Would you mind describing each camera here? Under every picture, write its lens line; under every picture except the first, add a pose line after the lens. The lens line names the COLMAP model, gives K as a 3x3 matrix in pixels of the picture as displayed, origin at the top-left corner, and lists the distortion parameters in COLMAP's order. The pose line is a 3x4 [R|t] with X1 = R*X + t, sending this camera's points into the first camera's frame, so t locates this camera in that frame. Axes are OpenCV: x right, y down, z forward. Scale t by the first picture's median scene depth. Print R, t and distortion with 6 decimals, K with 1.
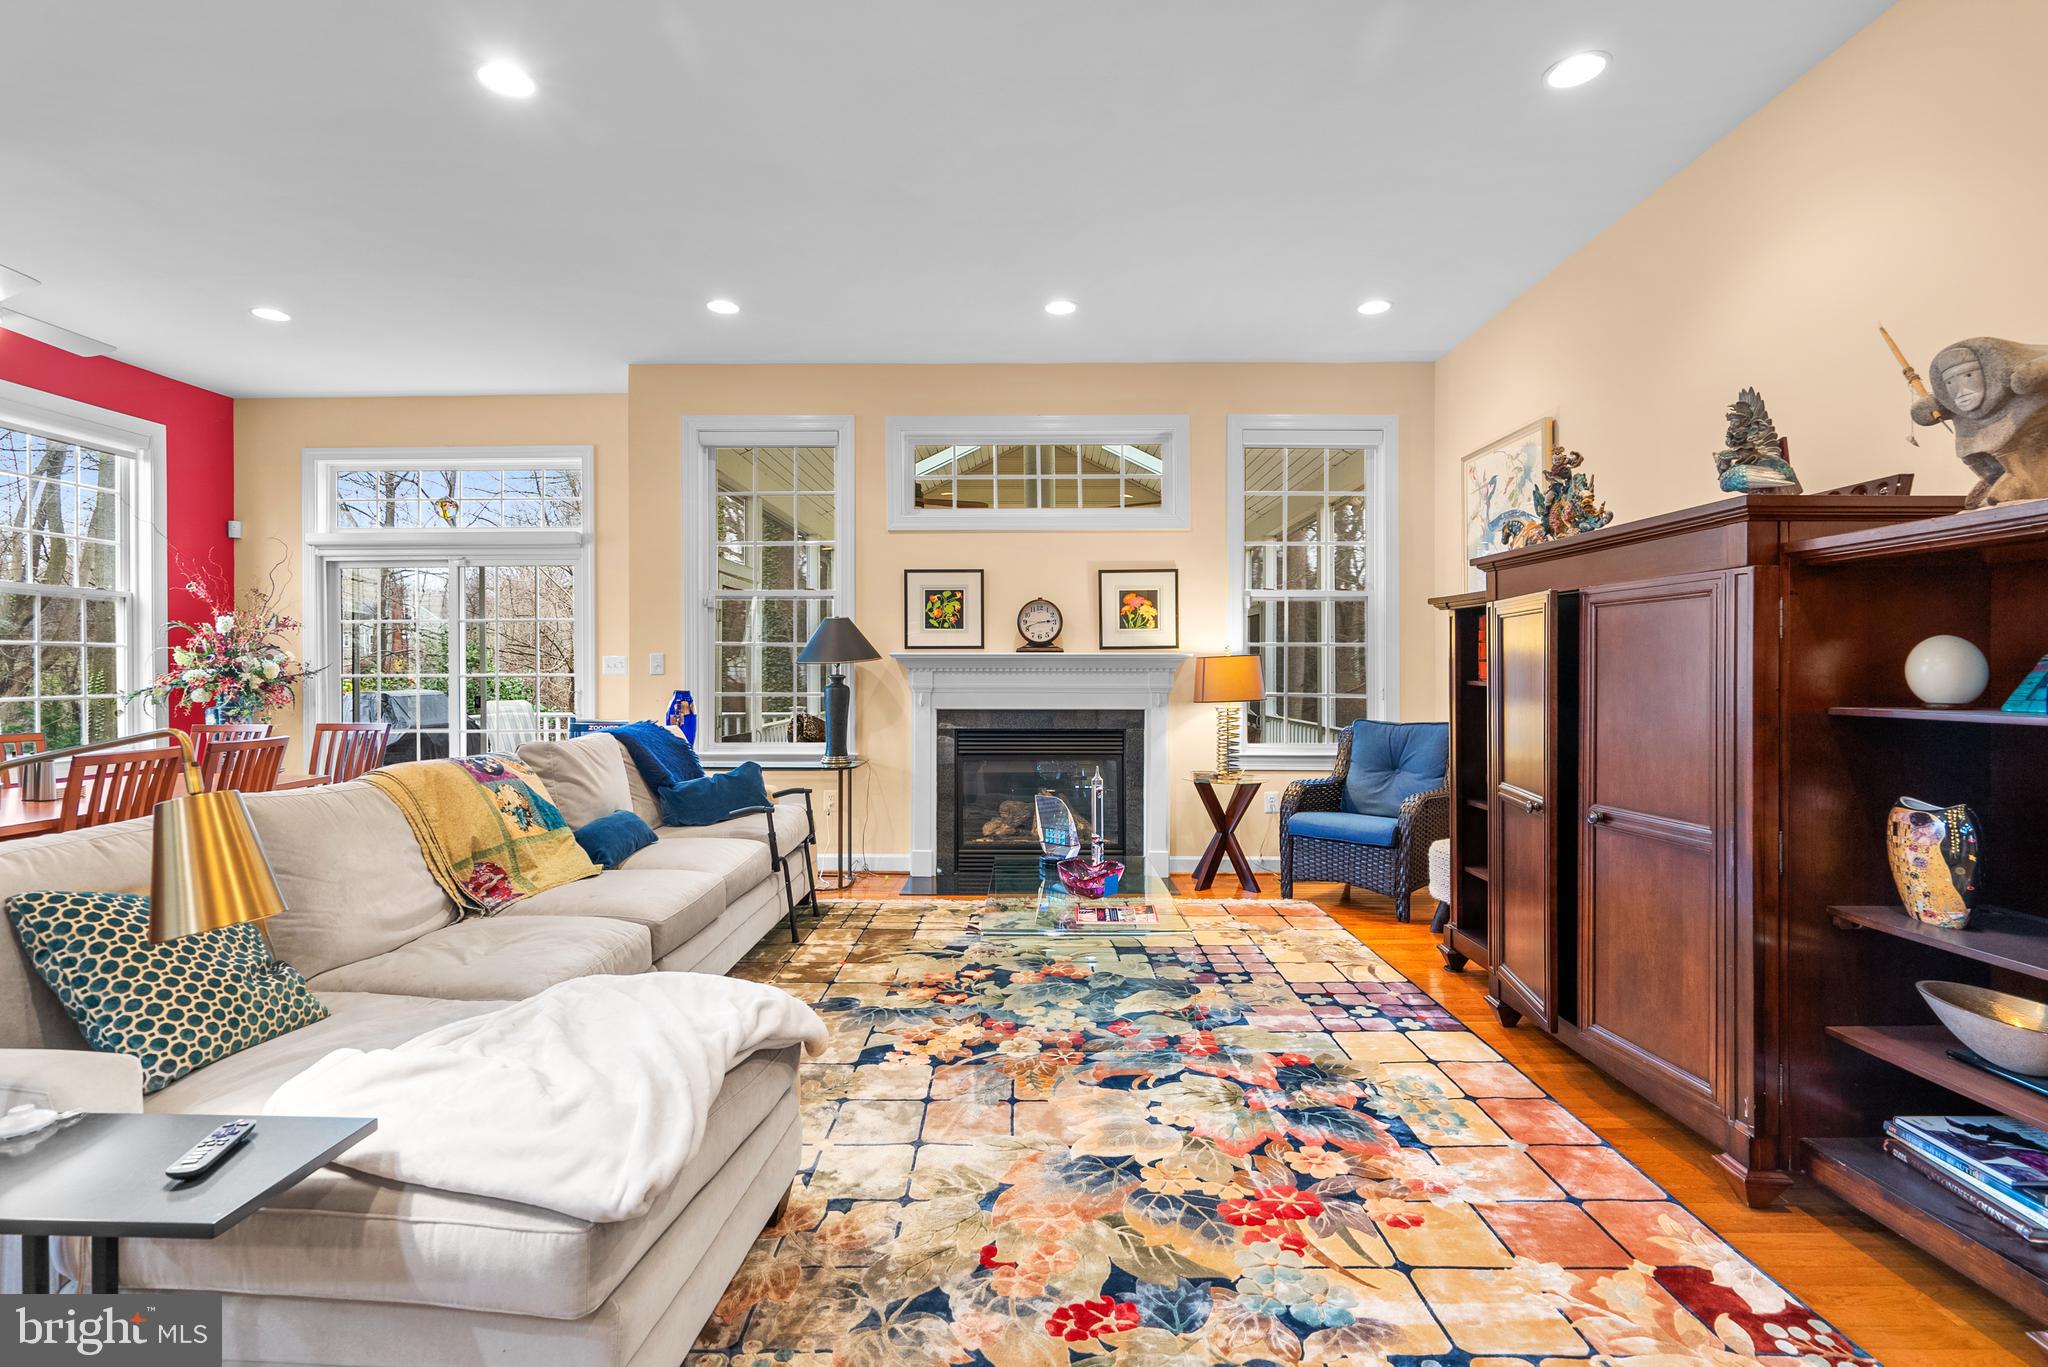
lens RADIAL K [[934.5, 0, 1022.2], [0, 934.5, 668.6], [0, 0, 1]] dist [-0.008632, 0.004443]
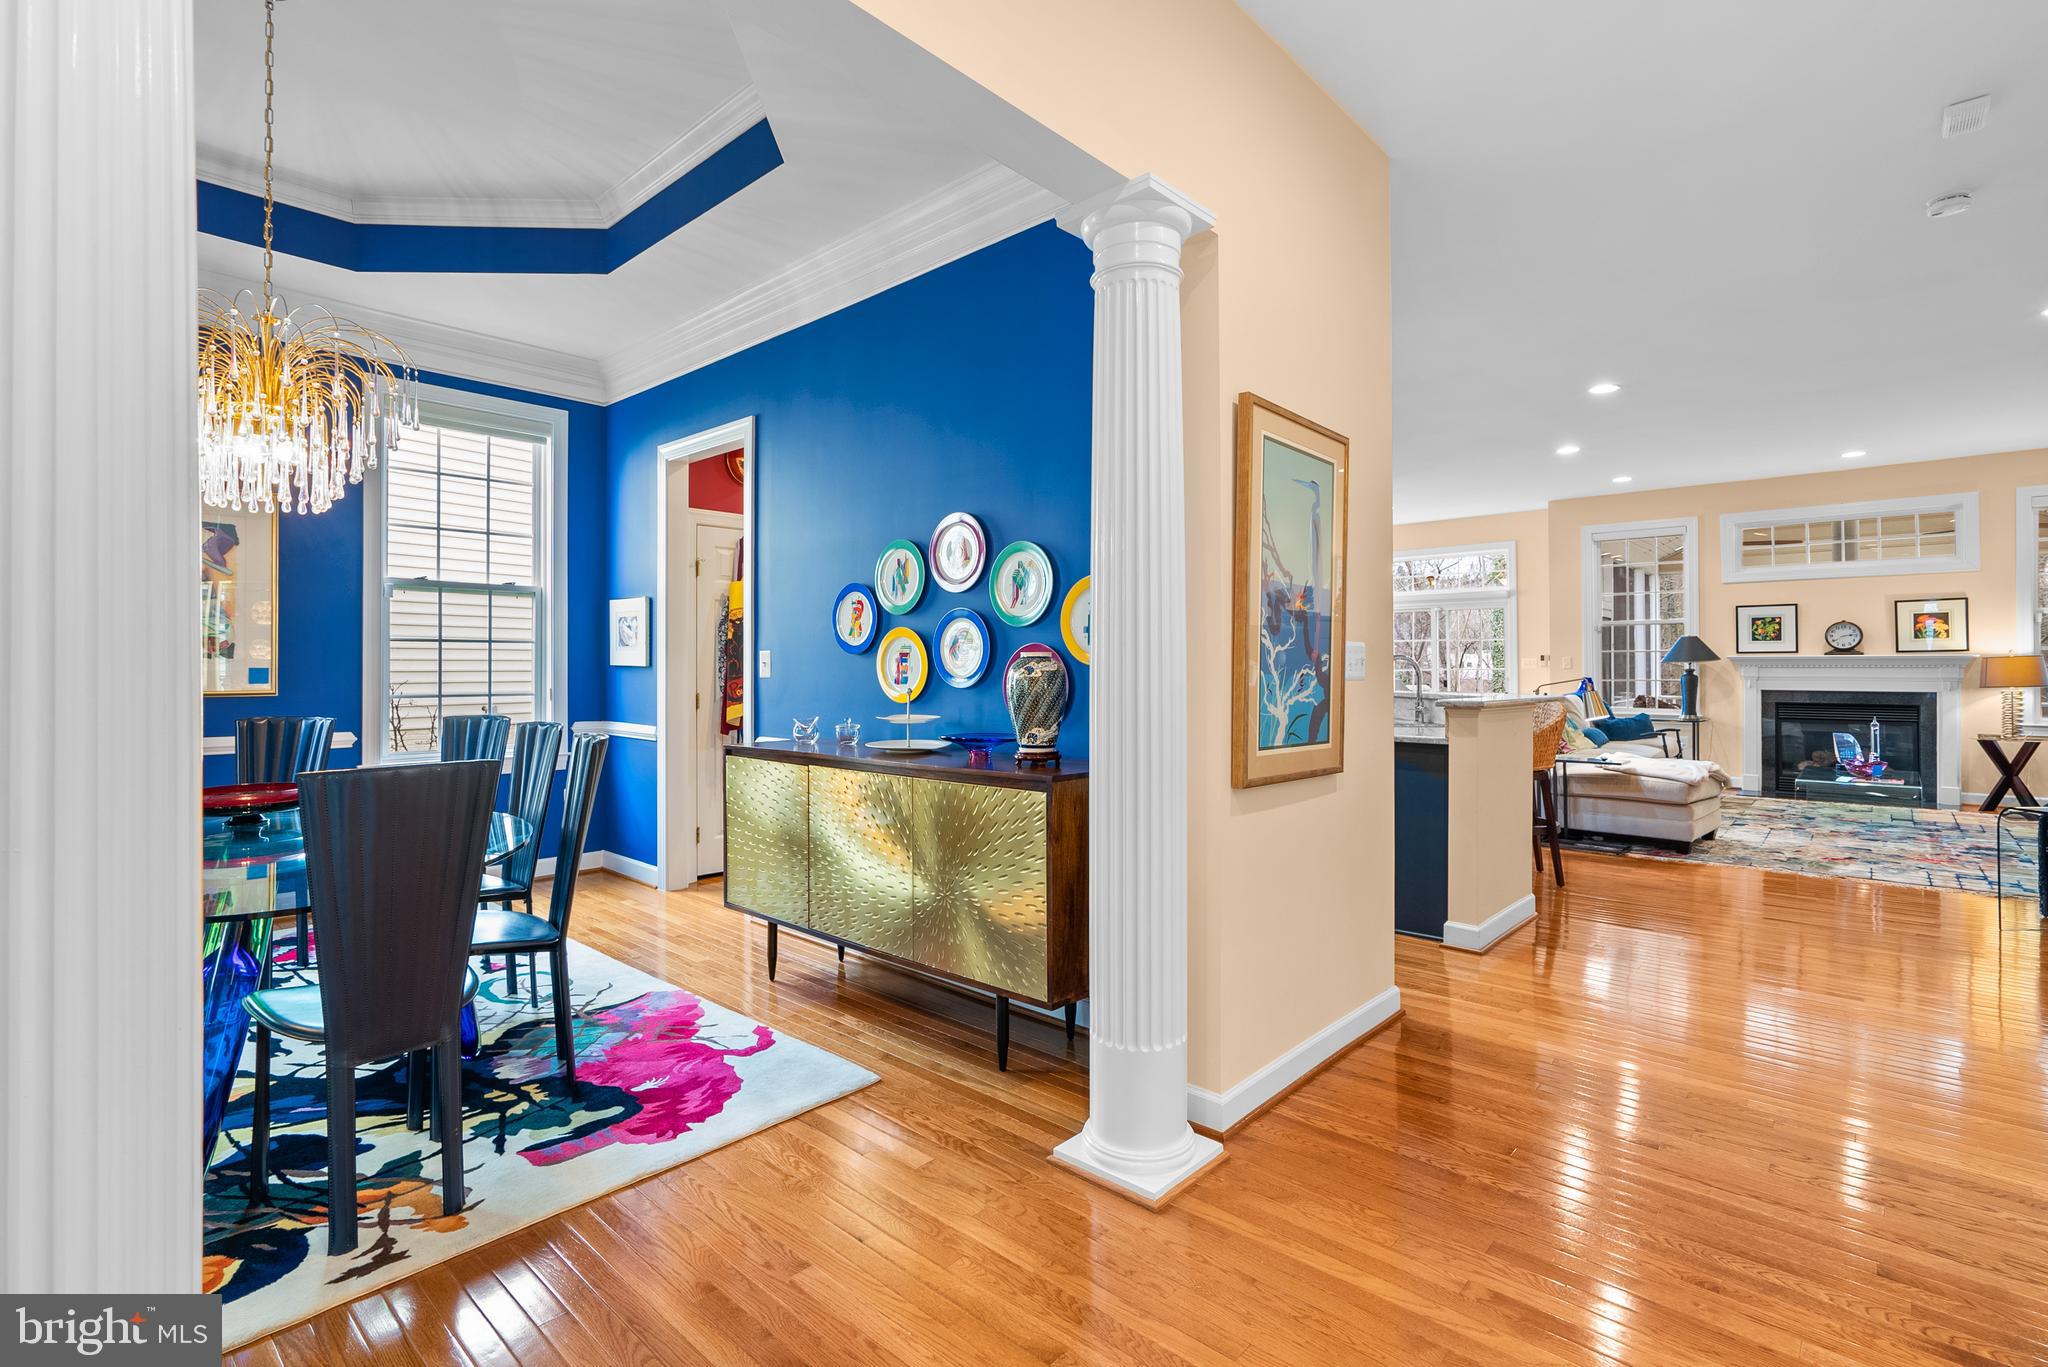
lens RADIAL K [[934.5, 0, 1022.8], [0, 934.5, 662.0], [0, 0, 1]] dist [-0.008632, 0.004443]
pose [[0.737634, -0.004713, -0.675184, 0.064234], [0.003792, 0.999989, -0.002838, -0.007025], [0.675190, -0.000467, 0.737644, -1.226230]]
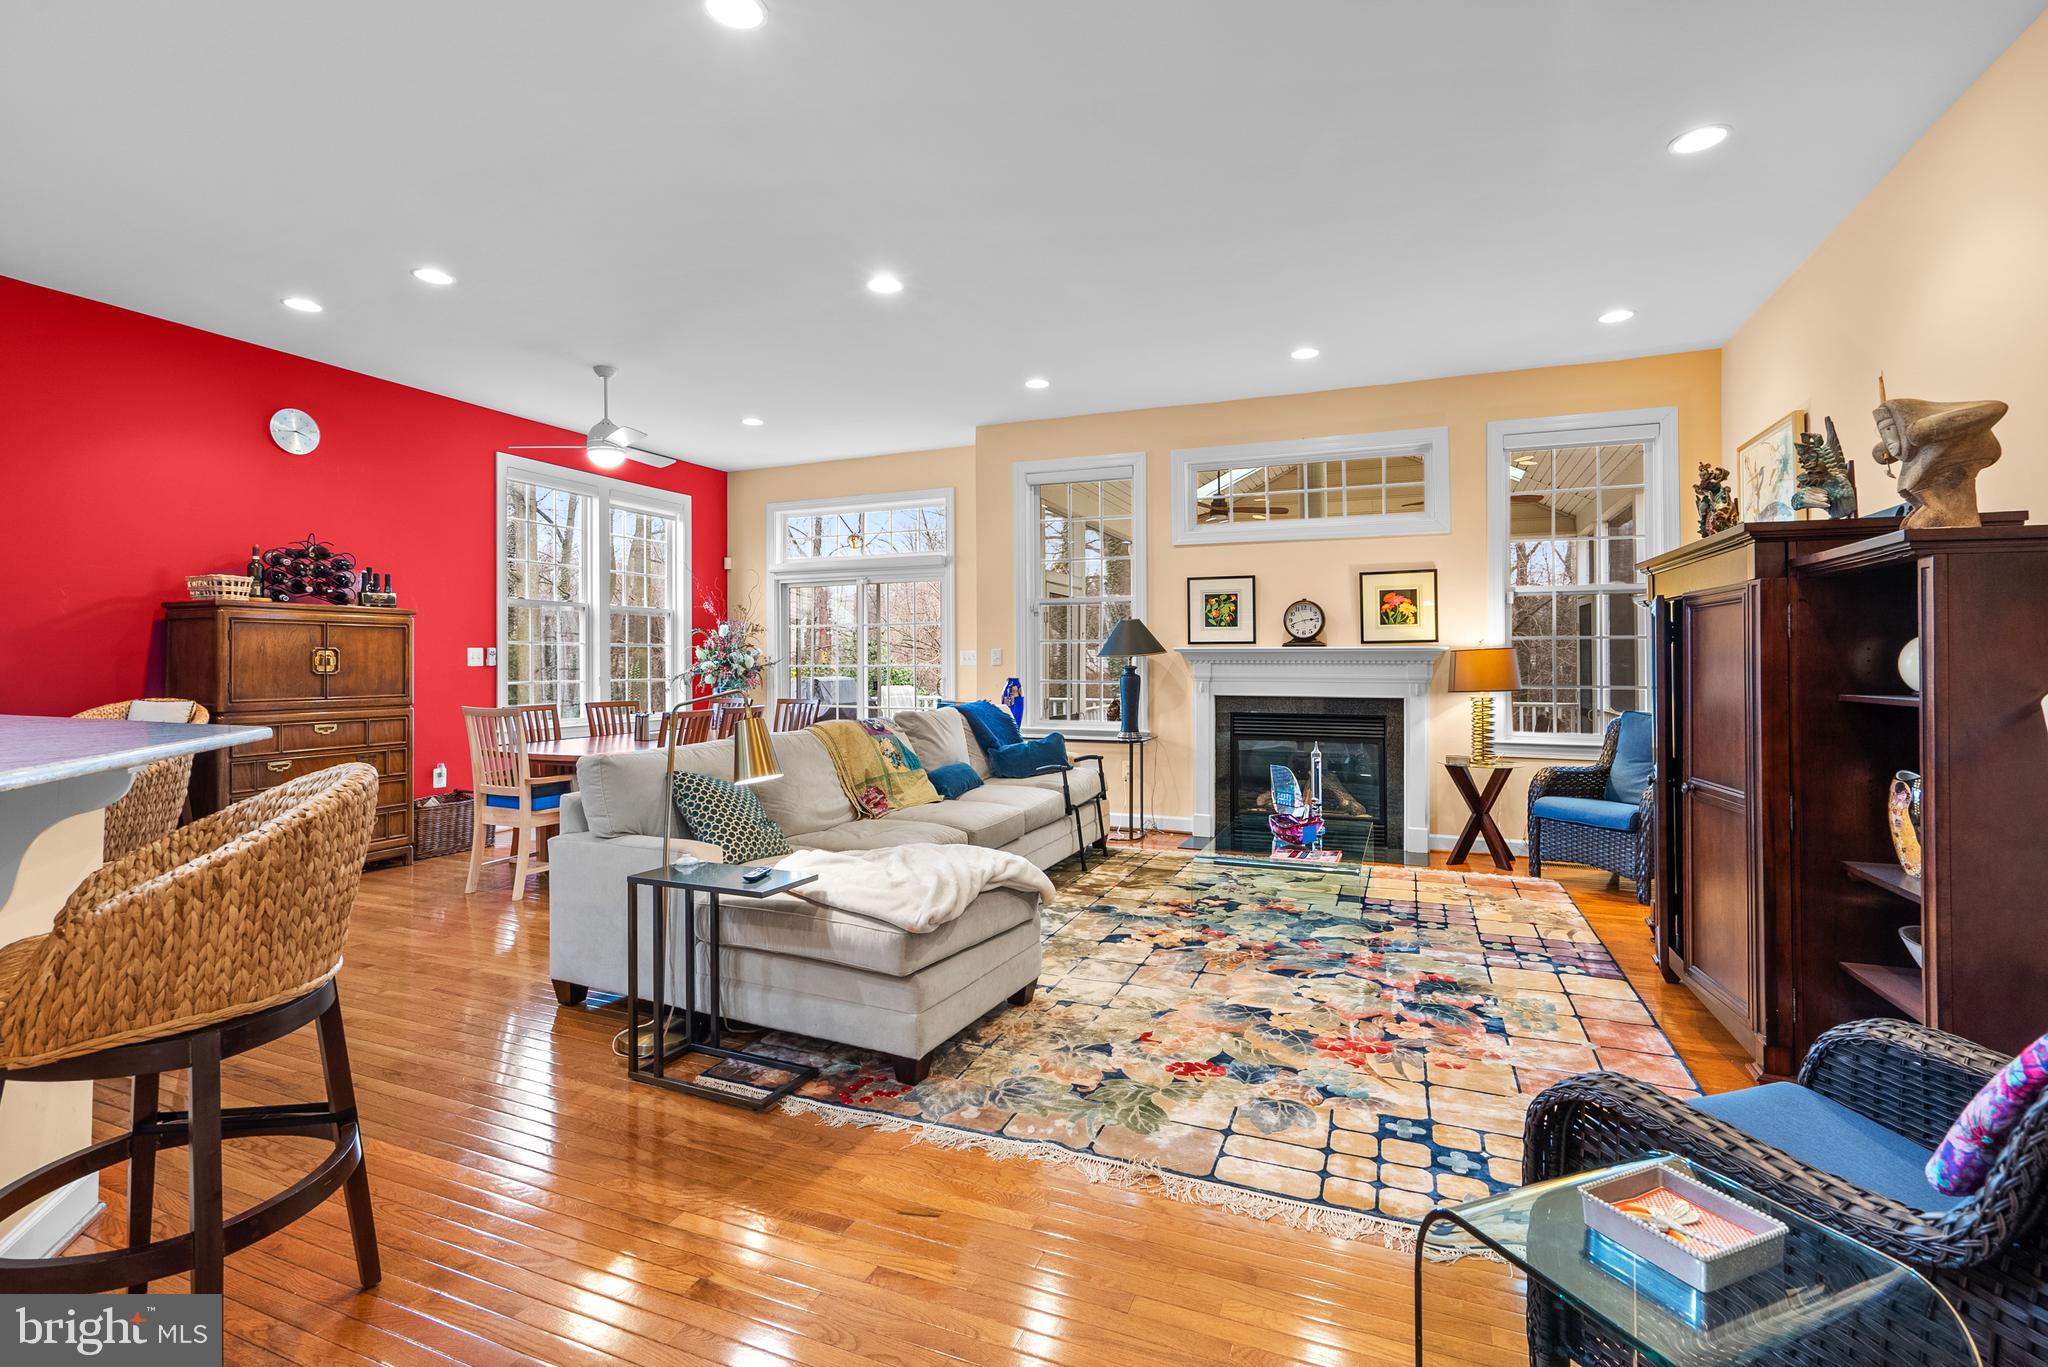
lens RADIAL K [[934.5, 0, 1015.5], [0, 934.5, 654.4], [0, 0, 1]] dist [-0.008632, 0.004443]
pose [[0.925734, -0.002539, -0.378167, 0.137932], [0.000285, 0.999982, -0.006015, -0.001284], [0.378175, 0.005460, 0.925718, -0.209132]]
